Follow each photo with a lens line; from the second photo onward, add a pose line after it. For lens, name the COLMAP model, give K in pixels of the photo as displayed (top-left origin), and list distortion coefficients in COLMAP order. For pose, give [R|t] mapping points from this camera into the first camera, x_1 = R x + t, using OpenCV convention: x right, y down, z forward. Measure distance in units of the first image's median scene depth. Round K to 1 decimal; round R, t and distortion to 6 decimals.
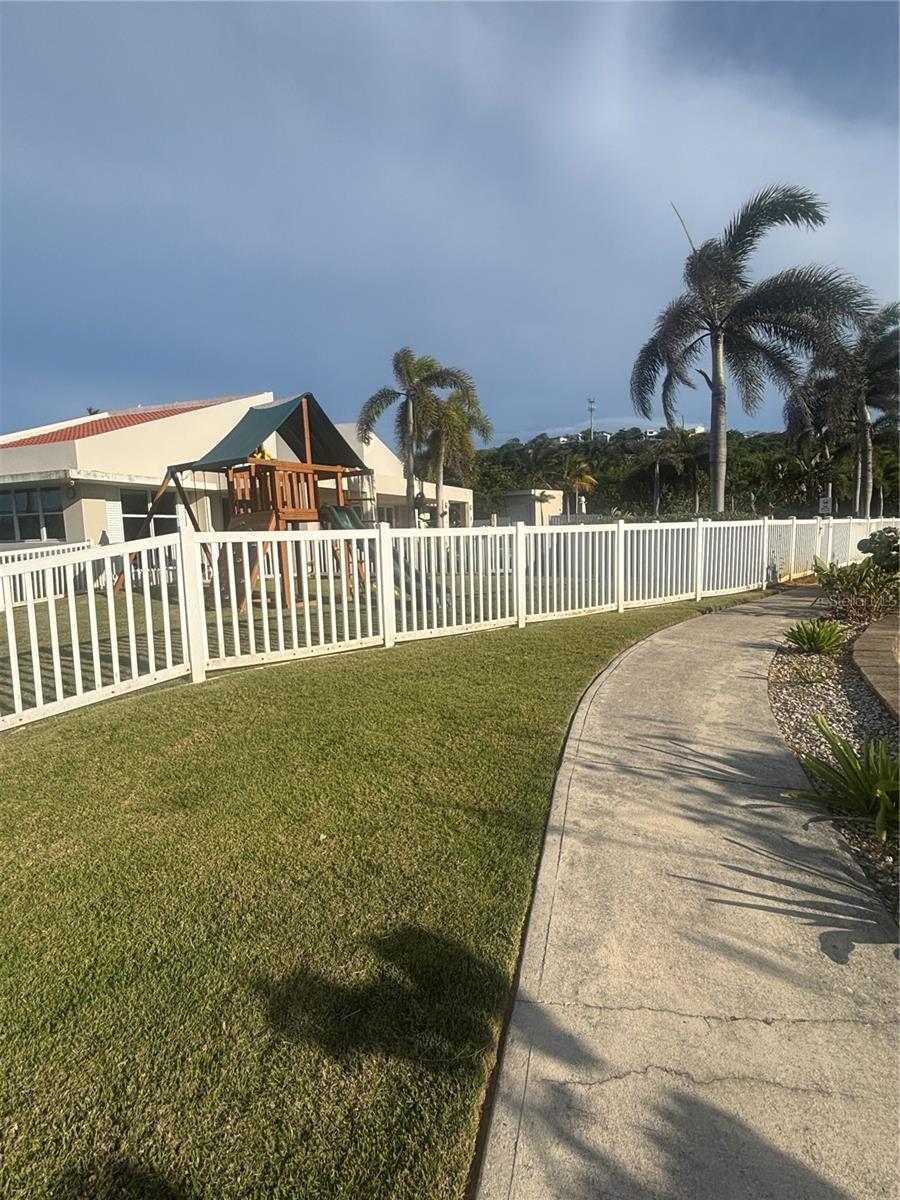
lens RADIAL K [[607.8, 0, 449.2], [0, 607.8, 611.0], [0, 0, 1]] dist [-0.005433, -0.001147]
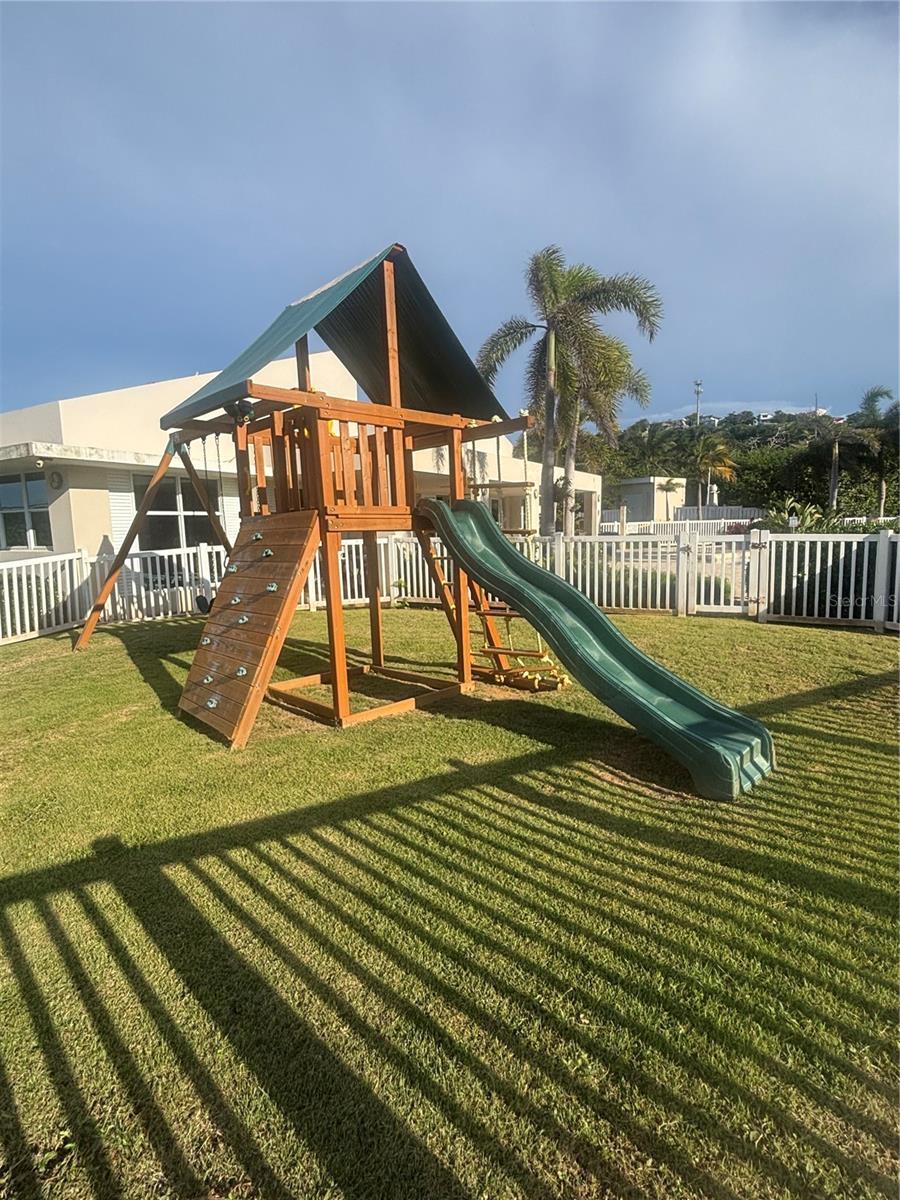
lens RADIAL K [[607.8, 0, 452.4], [0, 607.8, 608.8], [0, 0, 1]] dist [-0.005433, -0.001147]
pose [[0.990263, 0.021784, -0.137492, -0.100527], [-0.020192, 0.999712, 0.012964, -0.080305], [0.137735, -0.010062, 0.990418, 0.453999]]
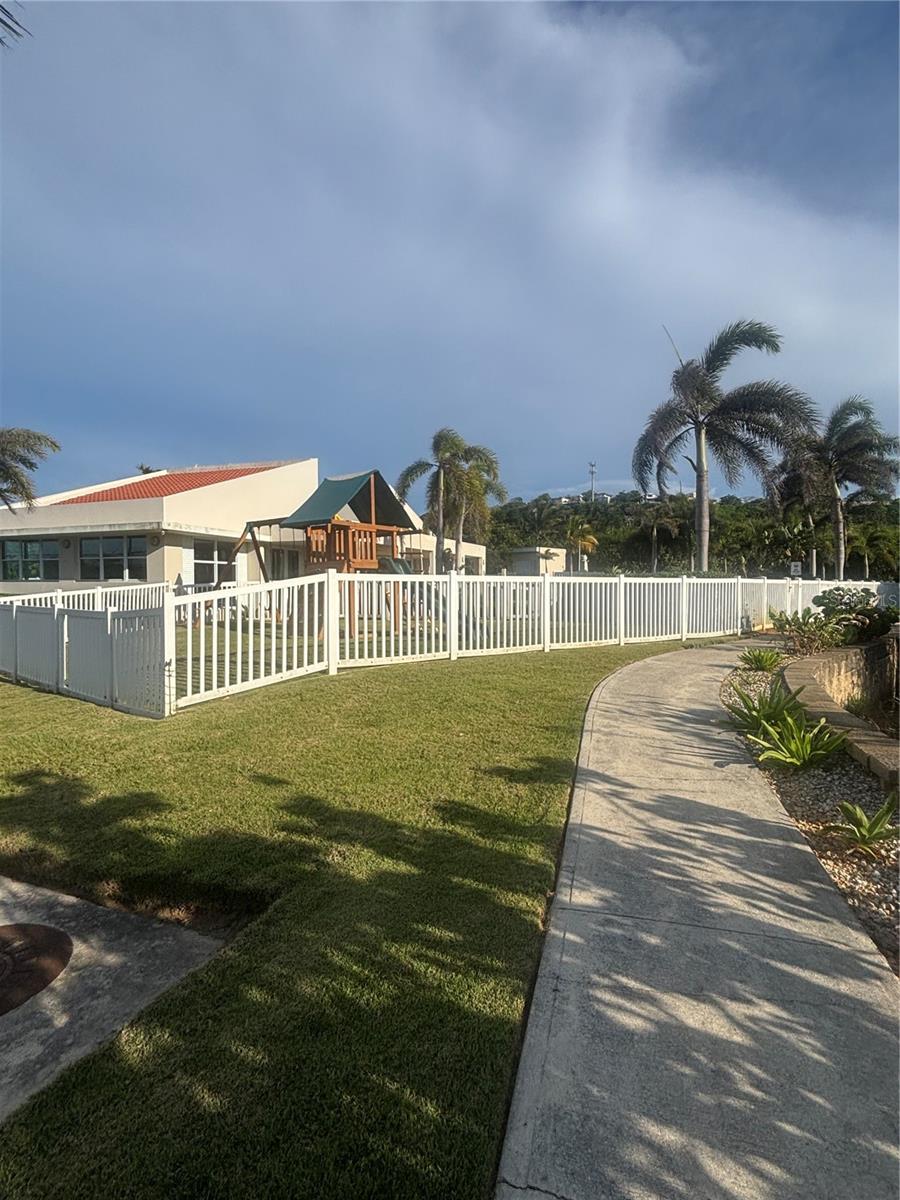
lens RADIAL K [[607.8, 0, 443.8], [0, 607.8, 601.3], [0, 0, 1]] dist [-0.005433, -0.001147]
pose [[0.999564, 0.027670, -0.010336, -0.055515], [-0.028593, 0.994207, -0.103605, 0.035048], [0.007409, 0.103855, 0.994565, -0.193951]]
